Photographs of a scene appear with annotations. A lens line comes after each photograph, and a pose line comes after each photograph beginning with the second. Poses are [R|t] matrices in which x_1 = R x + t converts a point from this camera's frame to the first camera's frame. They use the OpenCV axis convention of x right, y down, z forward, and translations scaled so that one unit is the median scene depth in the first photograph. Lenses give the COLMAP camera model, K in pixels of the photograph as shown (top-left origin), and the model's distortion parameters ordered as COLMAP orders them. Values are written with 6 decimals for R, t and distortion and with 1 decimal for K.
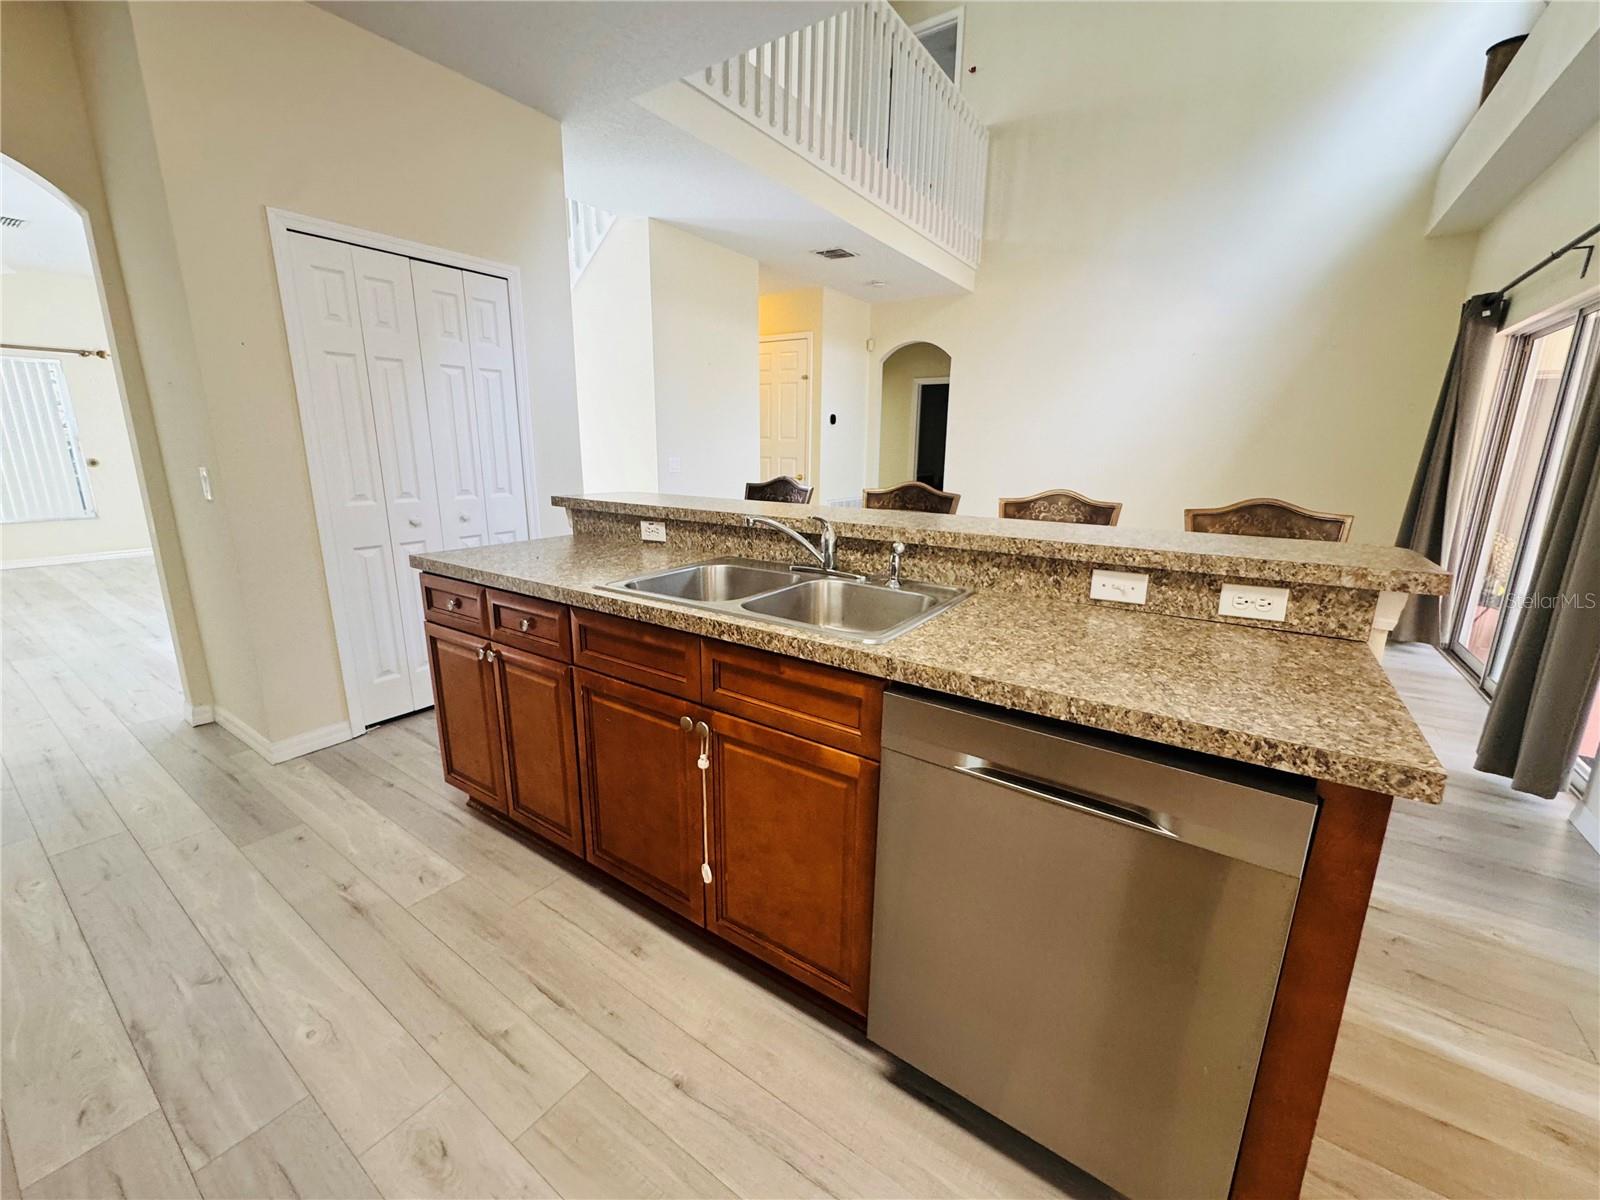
lens RADIAL K [[639.6, 0, 795.0], [0, 639.6, 596.4], [0, 0, 1]] dist [-0.005293, 0.000891]
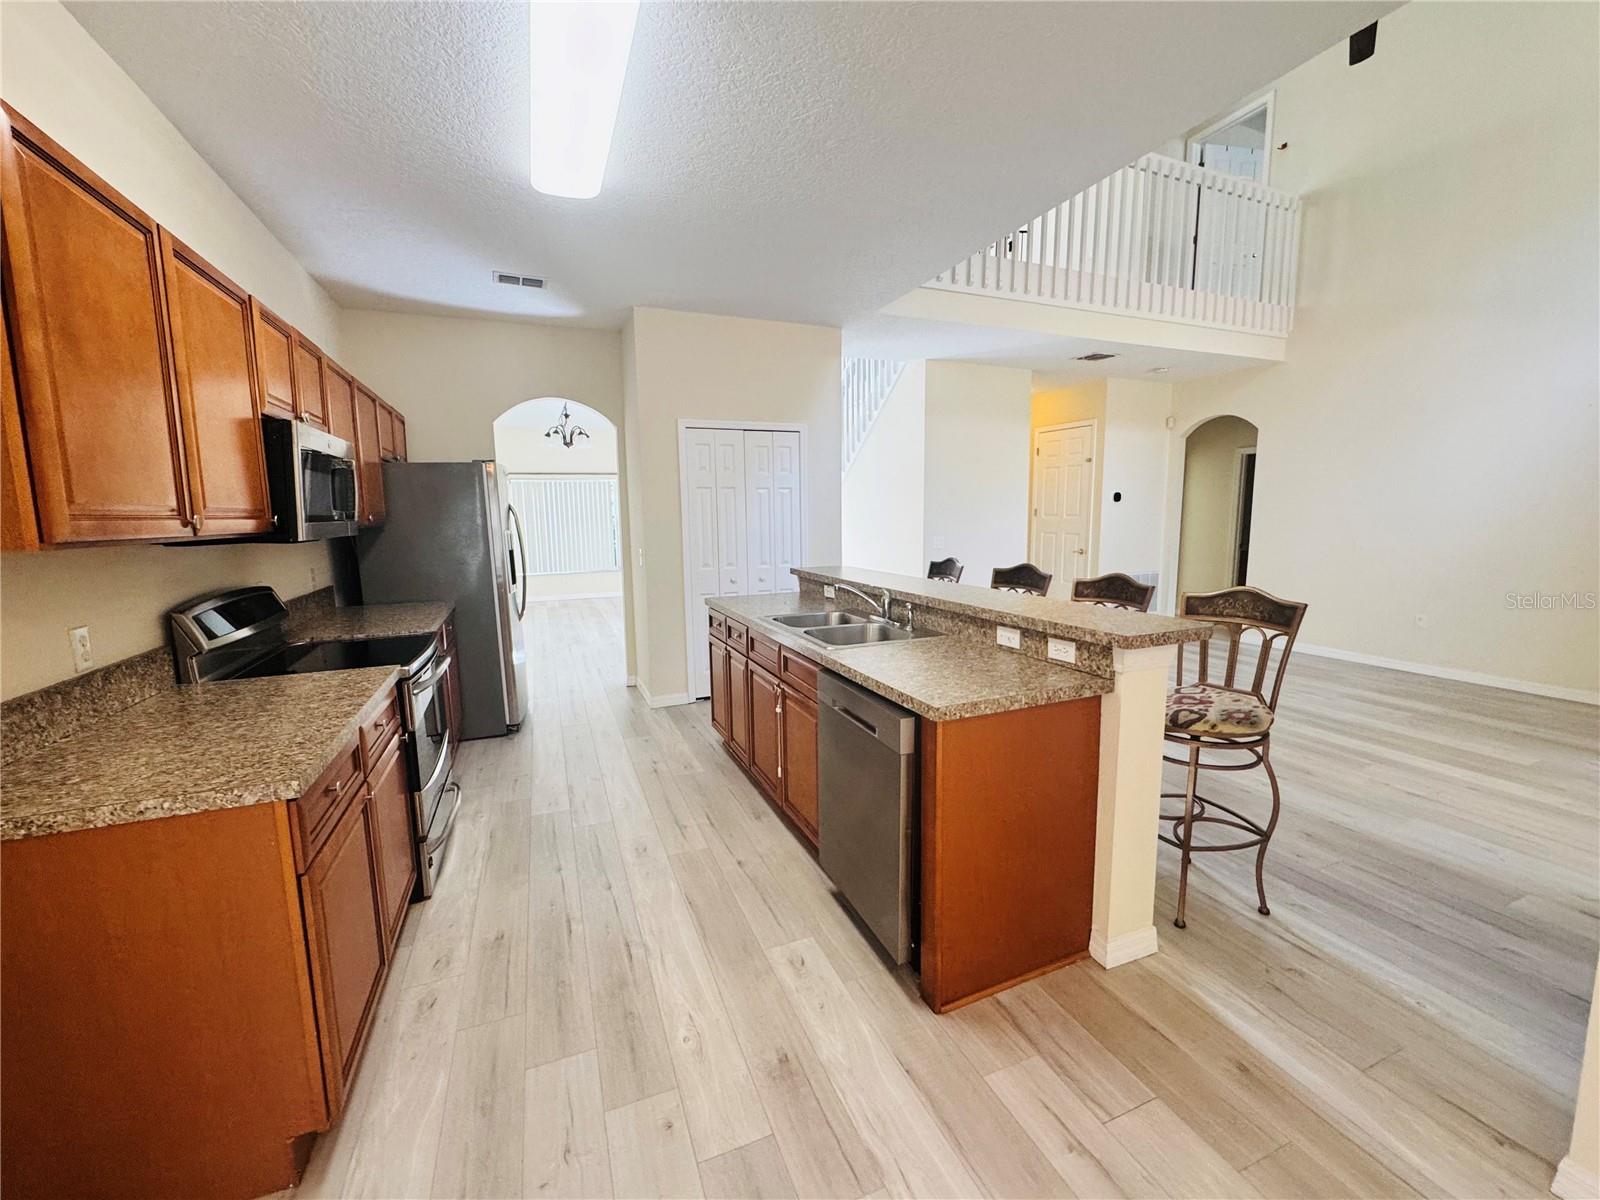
lens RADIAL K [[639.6, 0, 802.4], [0, 639.6, 596.7], [0, 0, 1]] dist [-0.005293, 0.000891]
pose [[0.839905, 0.048889, -0.540526, 0.550006], [-0.102722, 0.992253, -0.069871, 0.028916], [0.532923, 0.114209, 0.838421, -0.361459]]
